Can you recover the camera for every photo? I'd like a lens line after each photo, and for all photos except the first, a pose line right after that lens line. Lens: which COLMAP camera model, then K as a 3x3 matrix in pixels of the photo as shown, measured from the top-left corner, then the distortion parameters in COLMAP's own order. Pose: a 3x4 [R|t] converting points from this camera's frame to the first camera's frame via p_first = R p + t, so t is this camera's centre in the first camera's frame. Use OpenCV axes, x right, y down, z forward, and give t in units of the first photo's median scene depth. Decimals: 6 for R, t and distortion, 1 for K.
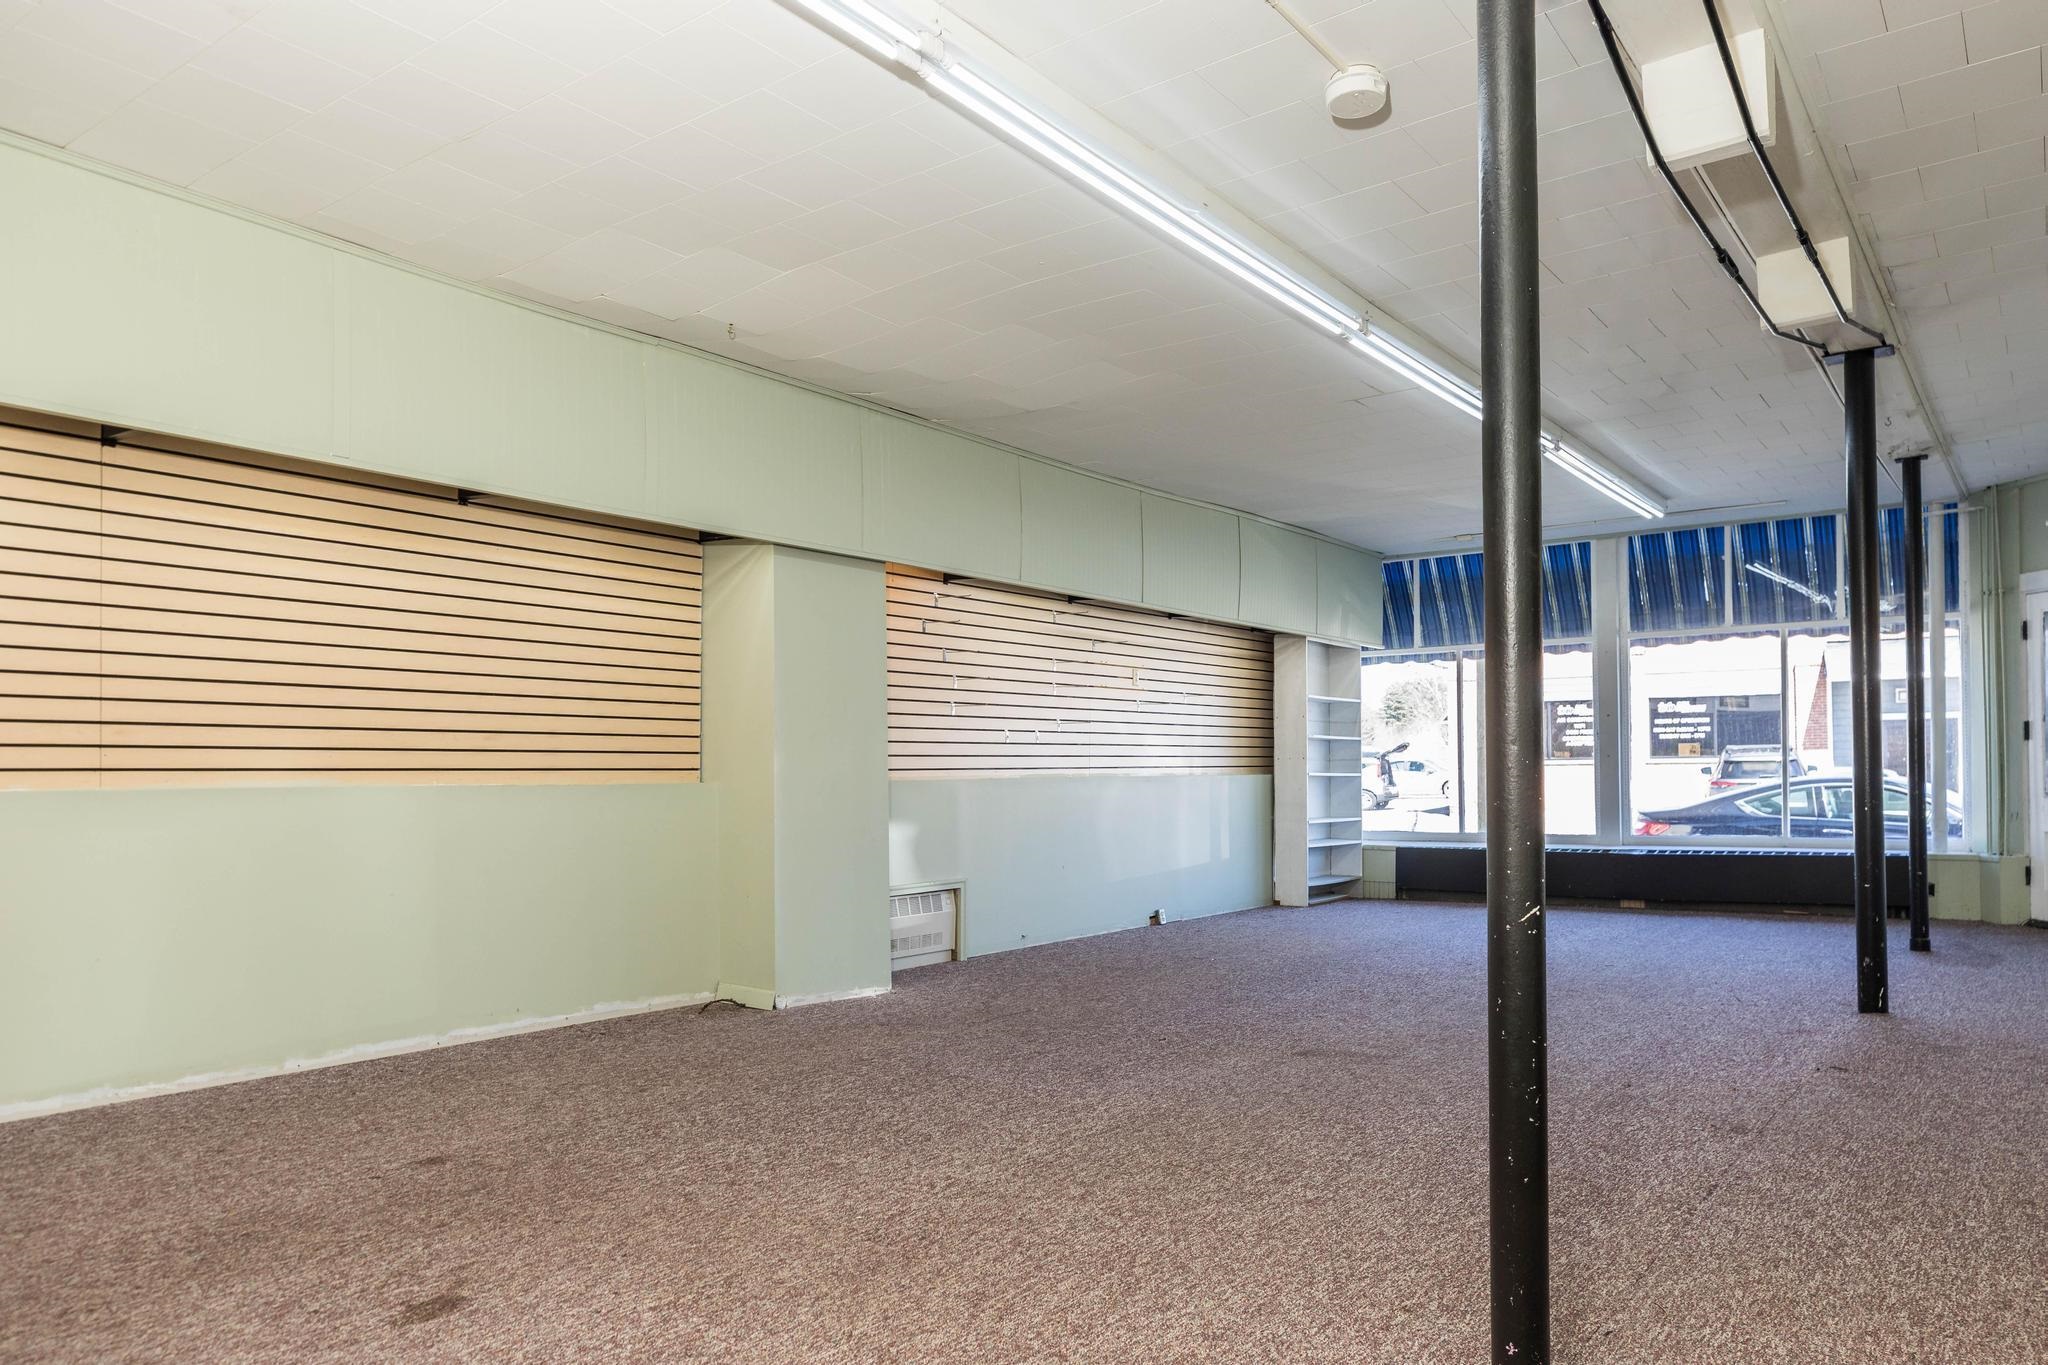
lens RADIAL K [[1343.7, 0, 1025.2], [0, 1343.7, 760.0], [0, 0, 1]] dist [0.012632, 0.001791]
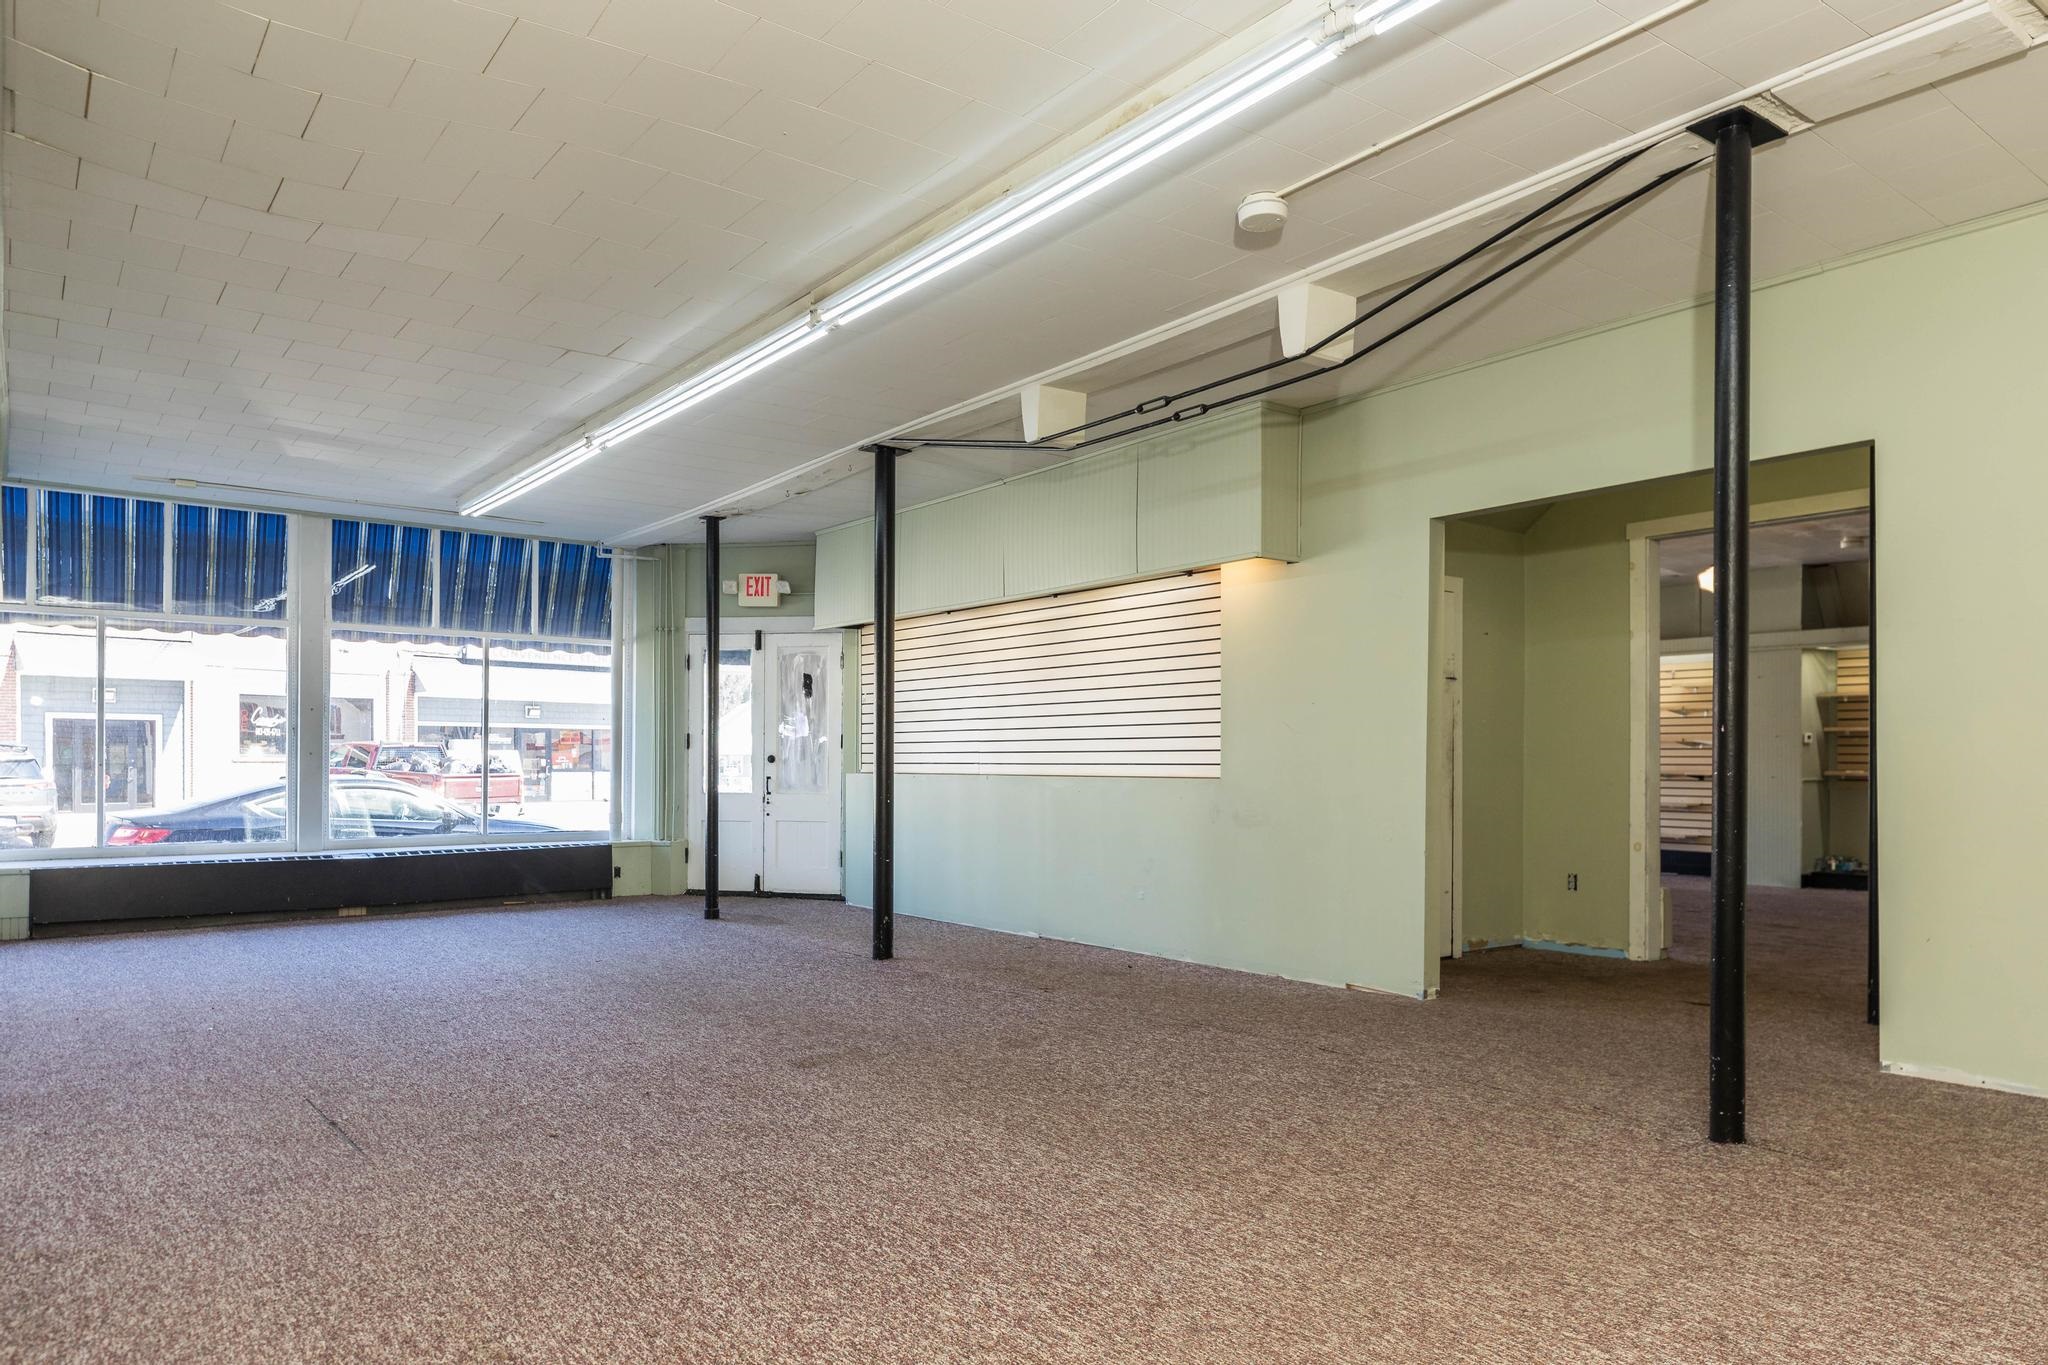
lens RADIAL K [[1343.7, 0, 1025.2], [0, 1343.7, 760.0], [0, 0, 1]] dist [0.012632, 0.001791]
pose [[0.278759, 0.015231, 0.960240, -0.367824], [-0.014194, 0.999830, -0.011738, 0.005908], [-0.960256, -0.010357, 0.278928, 0.324799]]
